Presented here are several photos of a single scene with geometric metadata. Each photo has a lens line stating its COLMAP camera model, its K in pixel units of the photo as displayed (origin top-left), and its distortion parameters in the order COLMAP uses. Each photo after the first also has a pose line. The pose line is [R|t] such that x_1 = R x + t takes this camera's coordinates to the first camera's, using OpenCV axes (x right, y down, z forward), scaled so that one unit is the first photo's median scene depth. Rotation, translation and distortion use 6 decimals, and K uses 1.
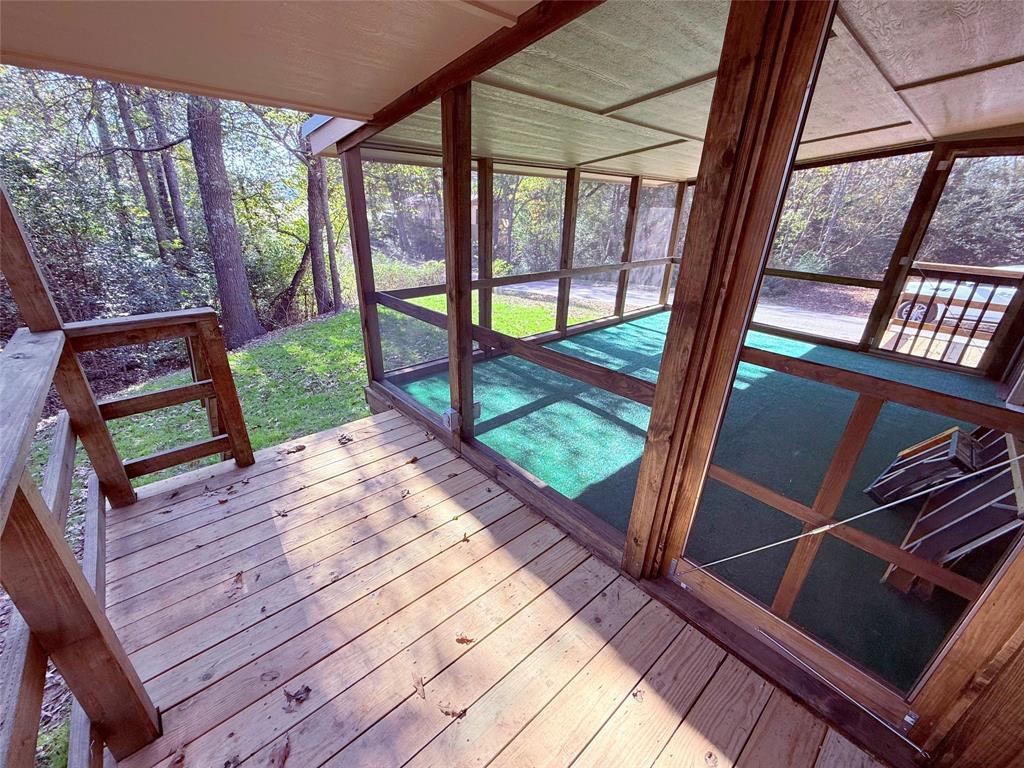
lens RADIAL K [[407.4, 0, 516.1], [0, 407.4, 381.6], [0, 0, 1]] dist [0.000094, 0.000290]
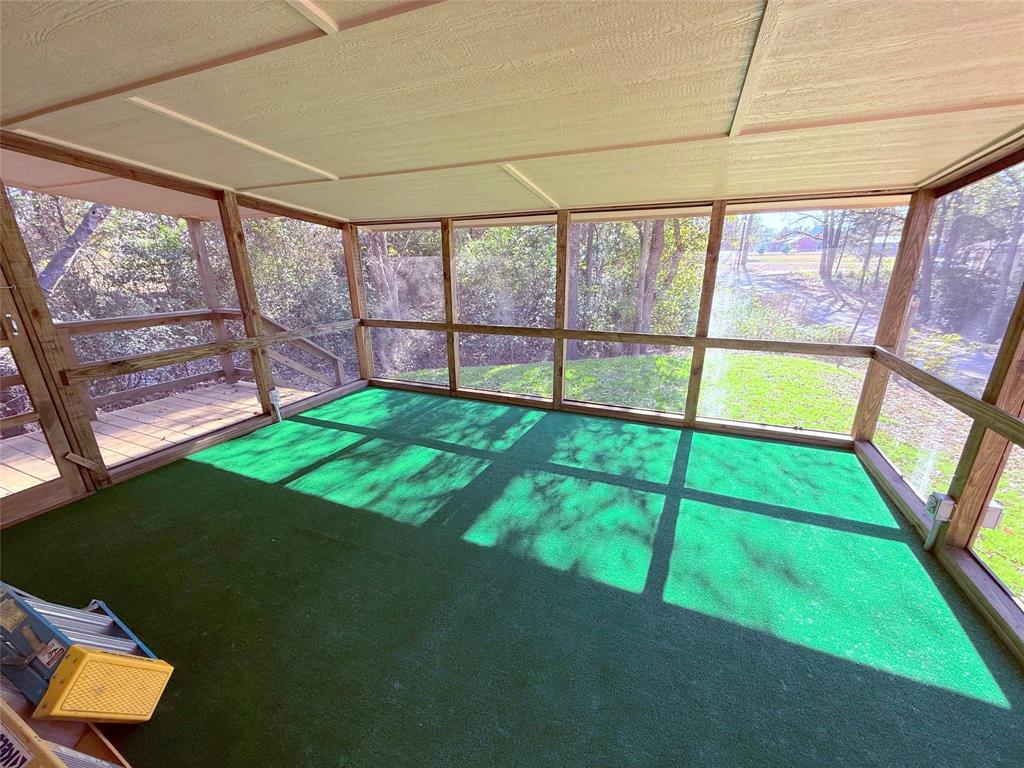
lens RADIAL K [[407.4, 0, 510.0], [0, 407.4, 384.2], [0, 0, 1]] dist [0.000094, 0.000290]
pose [[0.416175, 0.234355, -0.878565, 0.934546], [-0.337938, 0.936872, 0.089827, -0.238839], [0.844154, 0.259516, 0.469100, 0.635983]]
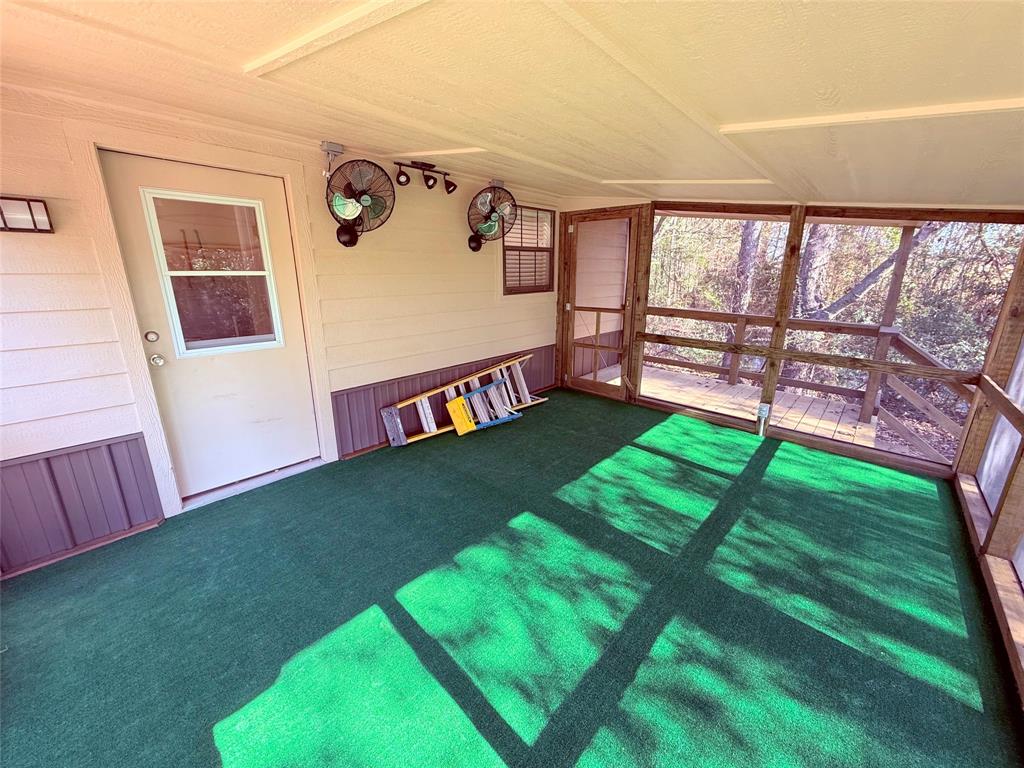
lens RADIAL K [[407.4, 0, 513.6], [0, 407.4, 383.0], [0, 0, 1]] dist [0.000094, 0.000290]
pose [[-0.994375, -0.010553, -0.105385, 0.576150], [-0.074266, 0.778889, 0.622750, -0.518244], [0.075511, 0.627073, -0.775291, 1.240779]]
